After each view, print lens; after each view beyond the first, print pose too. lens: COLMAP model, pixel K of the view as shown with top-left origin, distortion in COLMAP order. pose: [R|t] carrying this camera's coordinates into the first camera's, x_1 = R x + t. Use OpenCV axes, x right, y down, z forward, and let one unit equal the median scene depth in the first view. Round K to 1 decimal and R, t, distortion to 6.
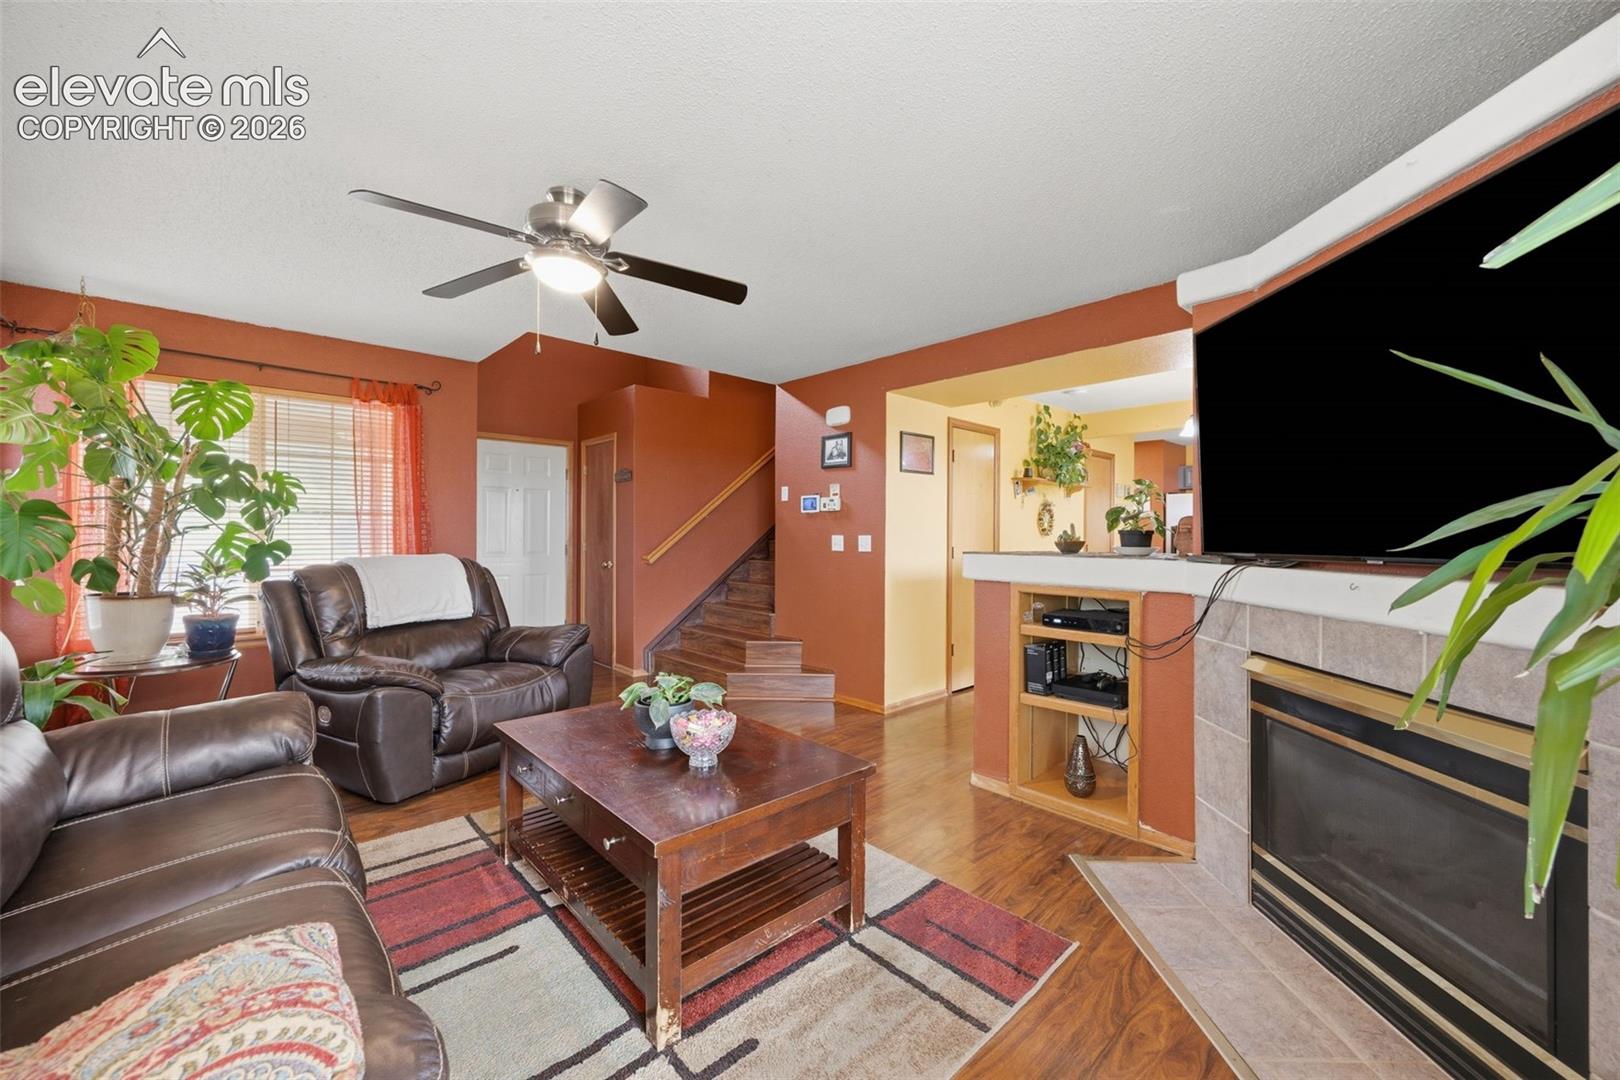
lens RADIAL K [[618.6, 0, 809.7], [0, 618.6, 534.7], [0, 0, 1]] dist [-0.001288, -0.000064]
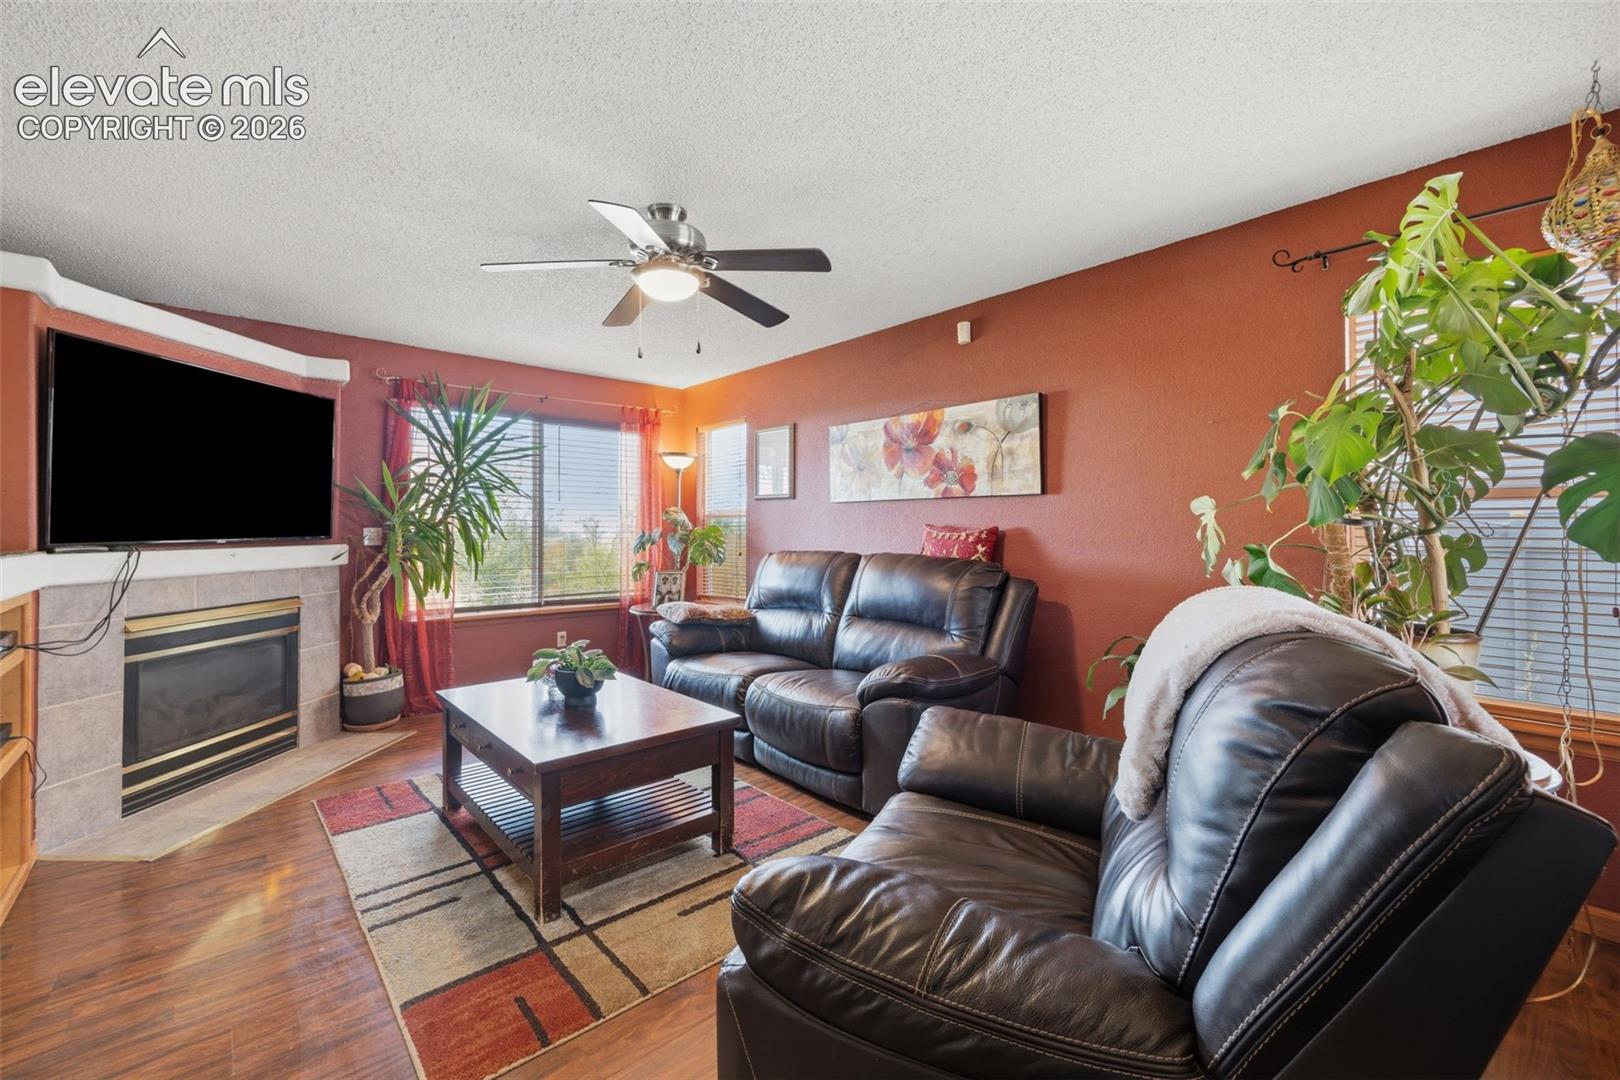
lens RADIAL K [[639.2, 0, 813.3], [0, 639.2, 535.5], [0, 0, 1]] dist [-0.001664, -0.000324]
pose [[-0.999843, -0.017221, -0.004134, -0.692914], [-0.017249, 0.999829, 0.006670, -0.013027], [0.004018, 0.006740, -0.999969, 2.339825]]
